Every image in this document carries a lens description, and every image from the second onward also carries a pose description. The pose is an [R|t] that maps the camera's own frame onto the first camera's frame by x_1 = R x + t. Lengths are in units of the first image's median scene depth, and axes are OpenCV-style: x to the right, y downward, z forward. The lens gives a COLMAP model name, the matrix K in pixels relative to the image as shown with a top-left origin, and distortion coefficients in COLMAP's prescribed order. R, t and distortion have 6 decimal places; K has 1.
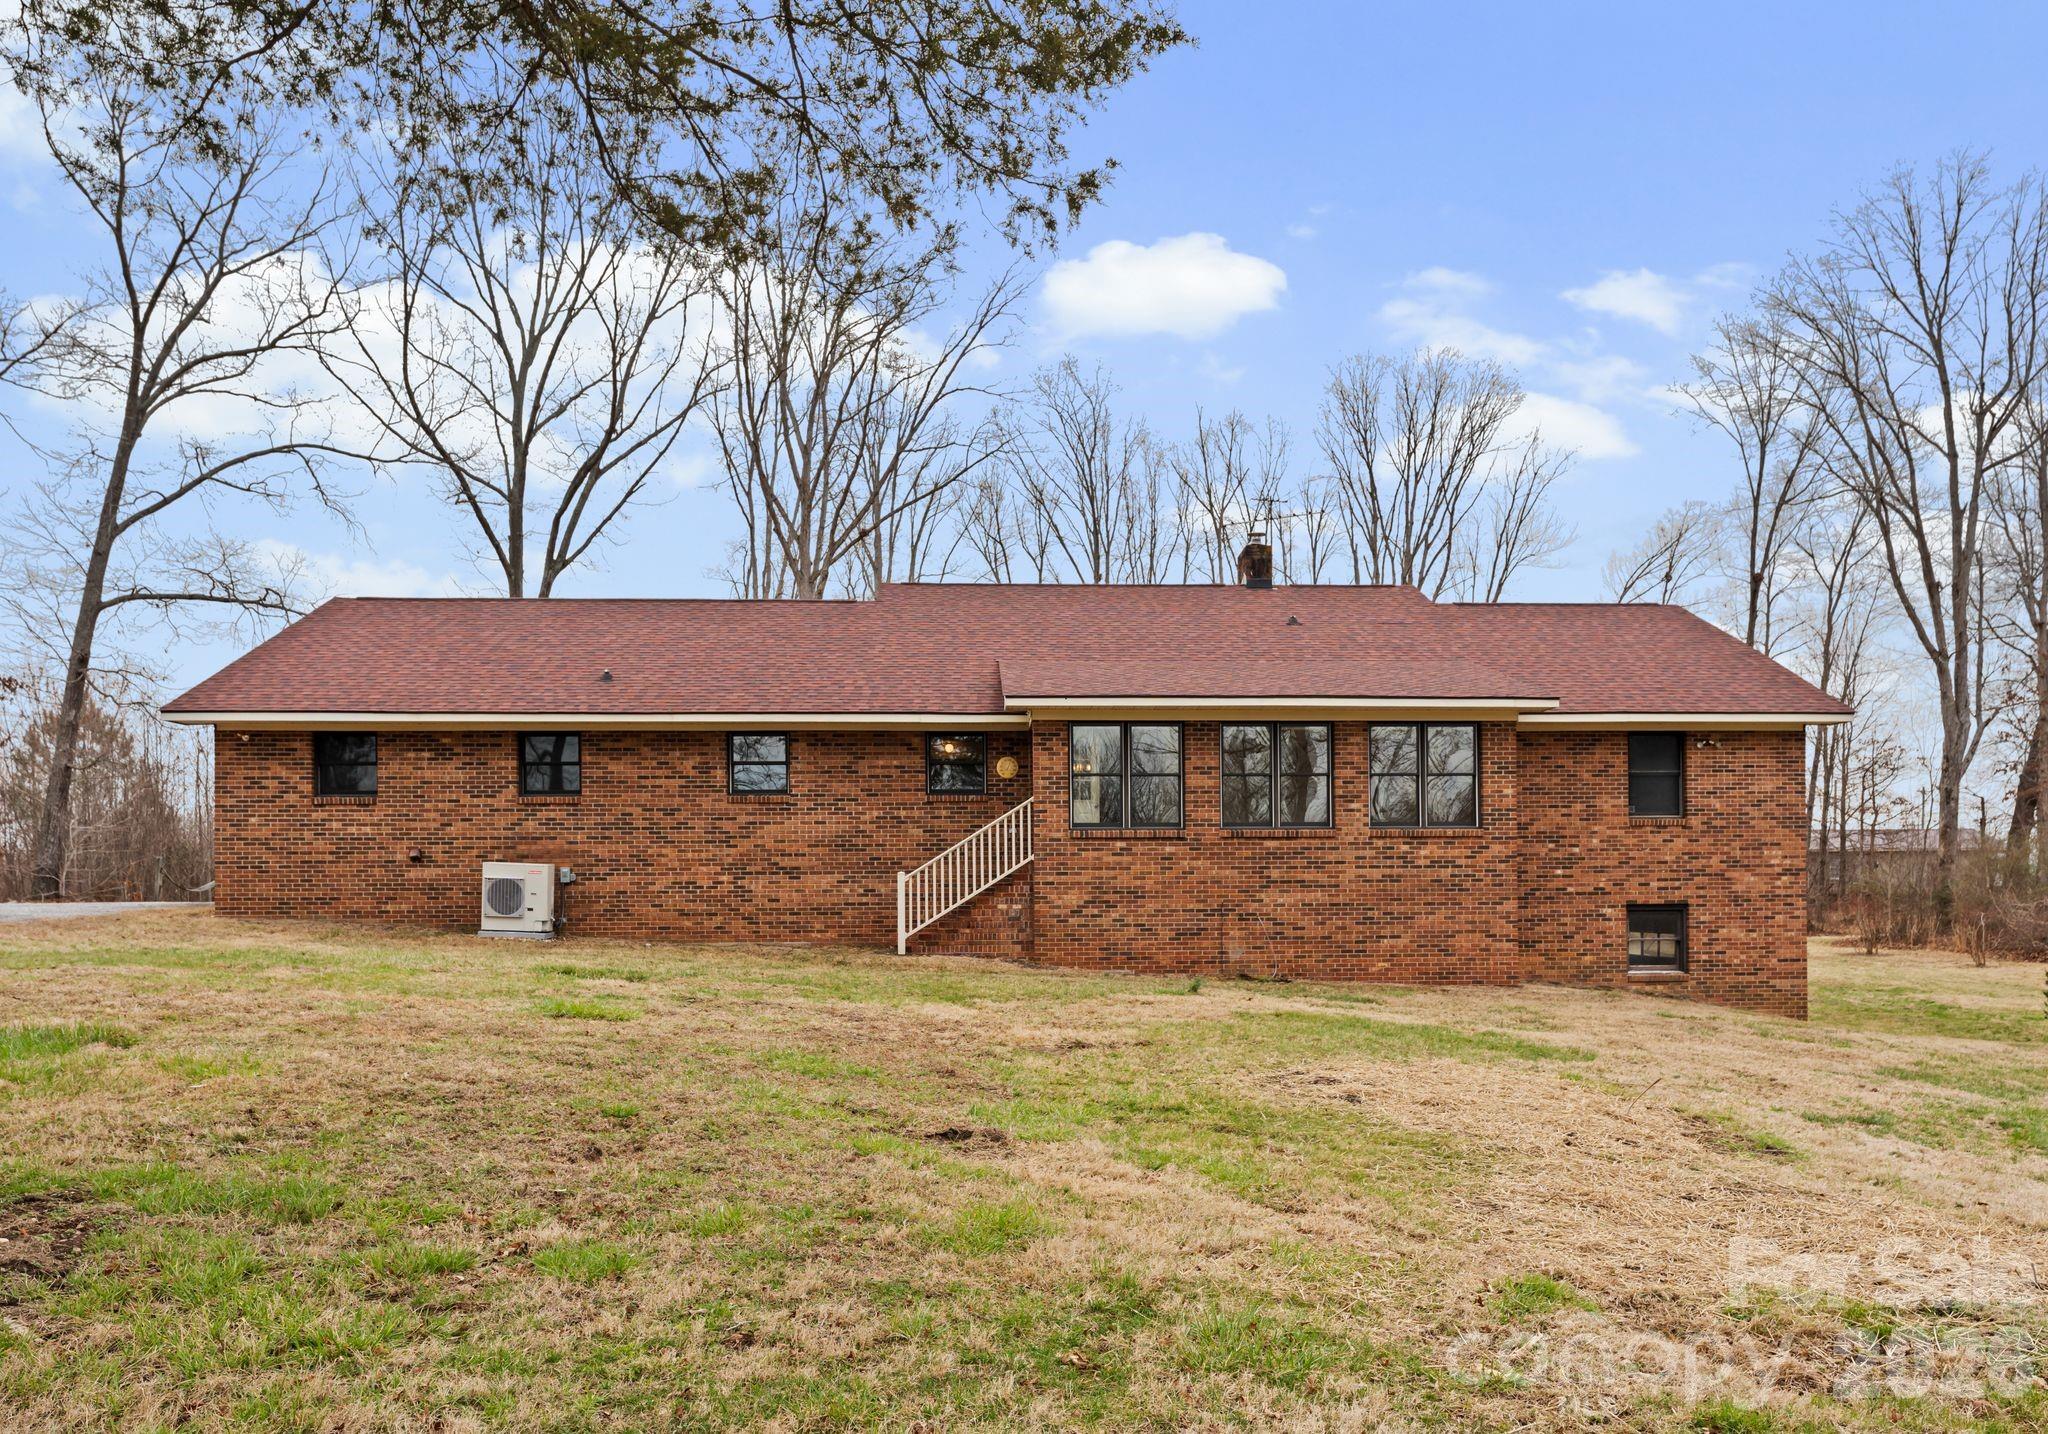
lens RADIAL K [[1366.1, 0, 1054.2], [0, 1366.1, 912.5], [0, 0, 1]] dist [-0.000157, -0.000601]
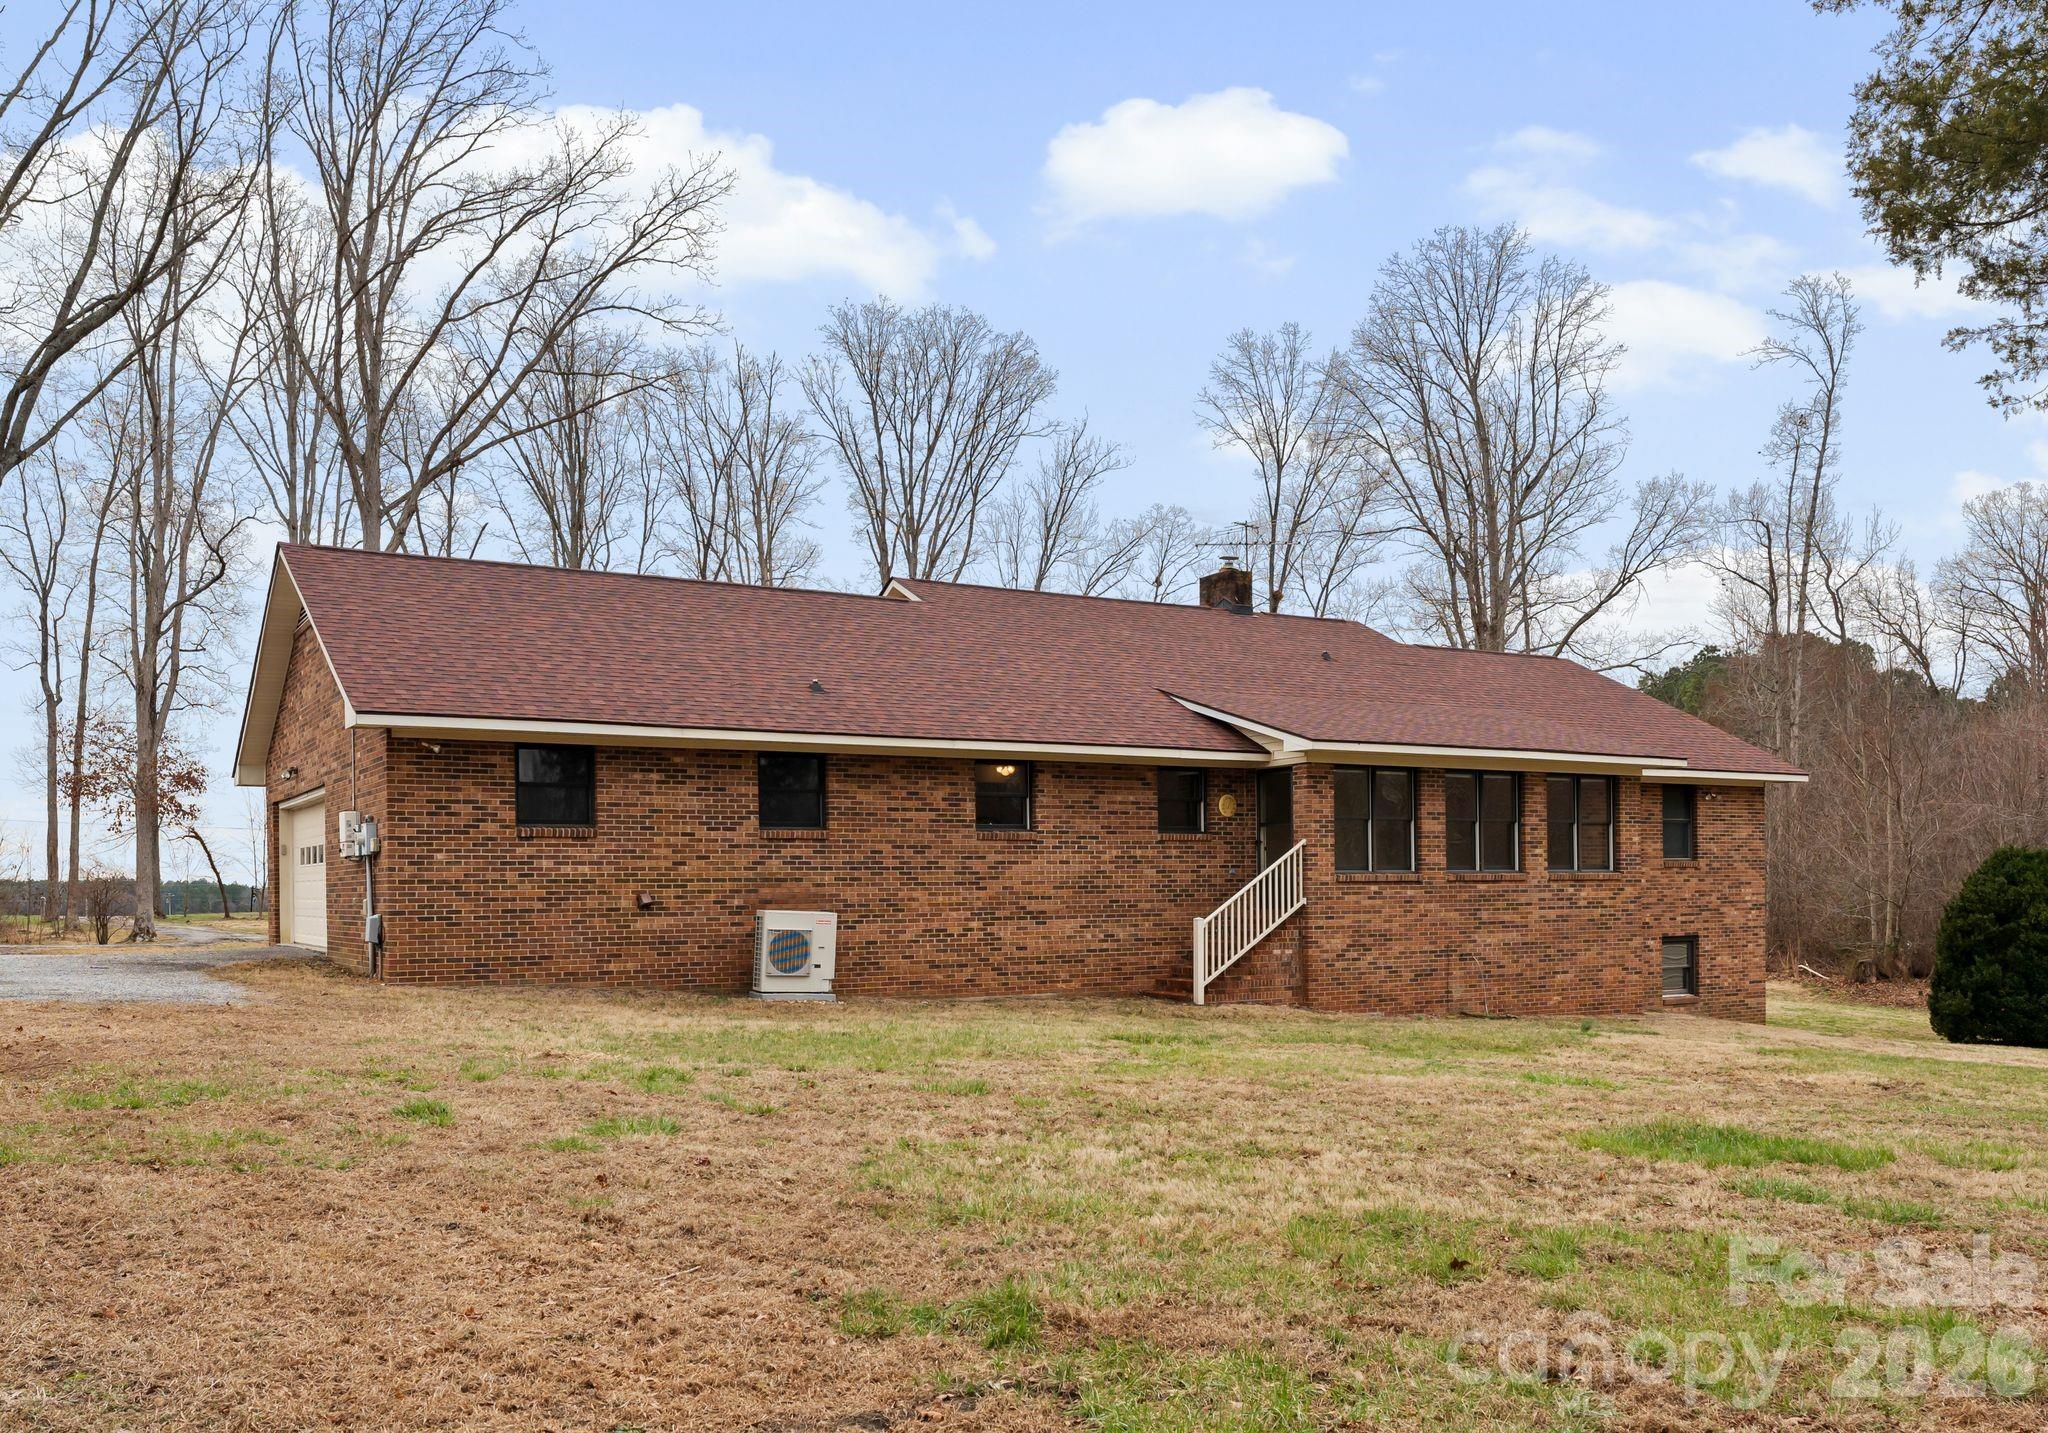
lens RADIAL K [[1610.2, 0, 997.5], [0, 1610.2, 920.8], [0, 0, 1]] dist [-0.001952, -0.003541]
pose [[0.893828, -0.011188, 0.448270, -0.706589], [0.009505, 0.999937, 0.006004, -0.034058], [-0.448308, -0.001106, 0.893878, 0.057432]]
